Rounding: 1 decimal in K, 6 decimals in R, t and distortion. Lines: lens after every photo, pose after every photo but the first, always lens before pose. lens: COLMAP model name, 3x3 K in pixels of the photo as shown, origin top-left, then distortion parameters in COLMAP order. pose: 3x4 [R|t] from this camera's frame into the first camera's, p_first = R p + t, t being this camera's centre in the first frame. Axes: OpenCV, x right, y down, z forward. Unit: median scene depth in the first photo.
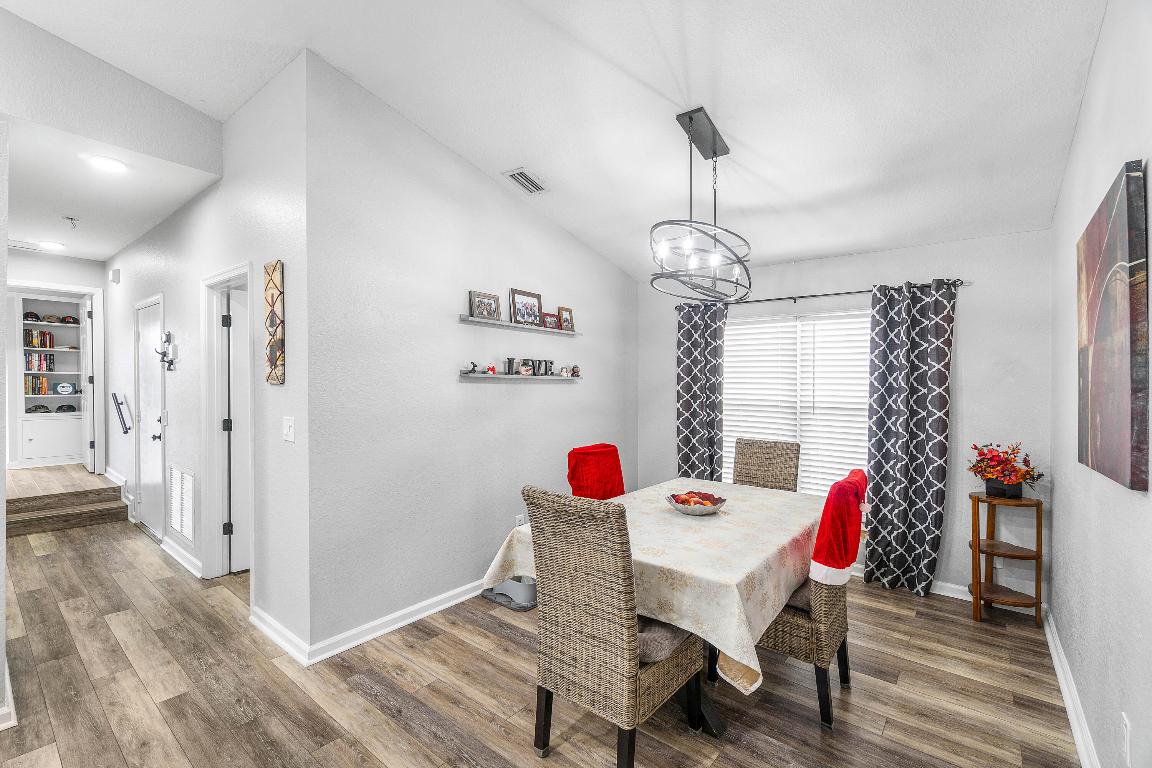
lens RADIAL K [[514.9, 0, 556.4], [0, 514.9, 389.6], [0, 0, 1]] dist [-0.006532, 0.003548]
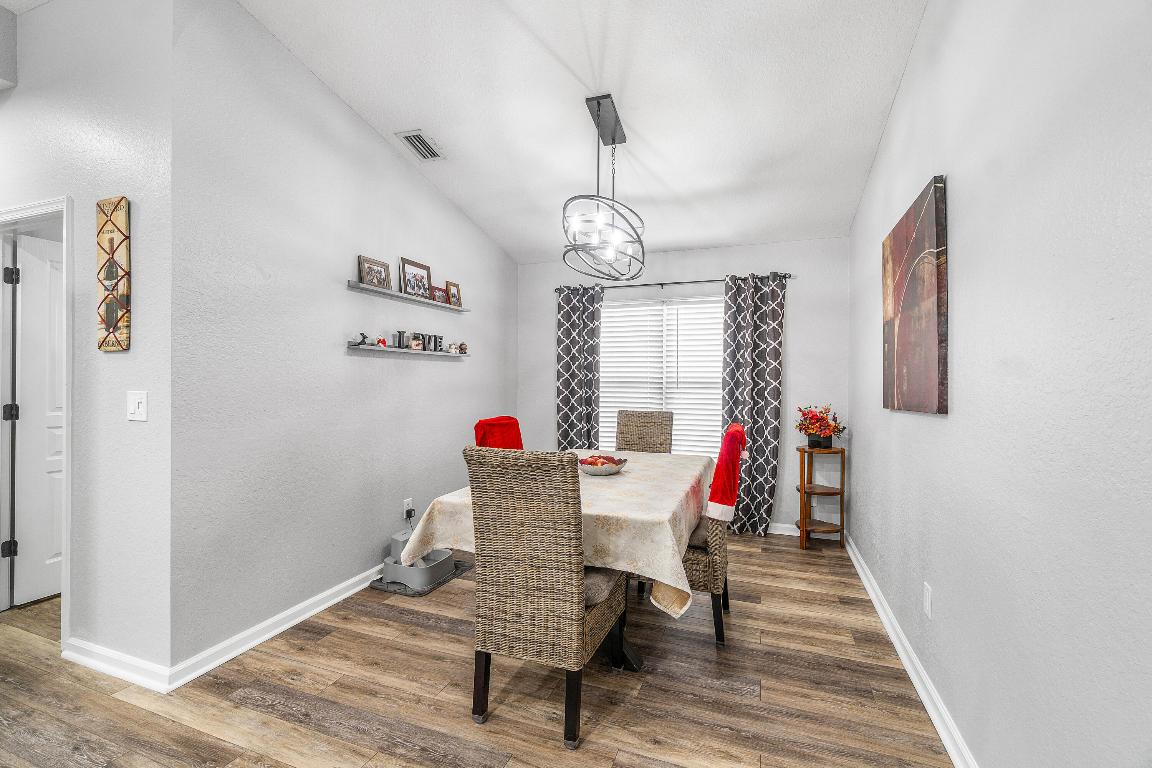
lens RADIAL K [[514.9, 0, 570.9], [0, 514.9, 382.5], [0, 0, 1]] dist [-0.006532, 0.003548]
pose [[0.945499, -0.012706, 0.325377, -0.134436], [0.013710, 0.999906, -0.000792, 0.049489], [-0.325336, 0.005210, 0.945584, 0.006382]]
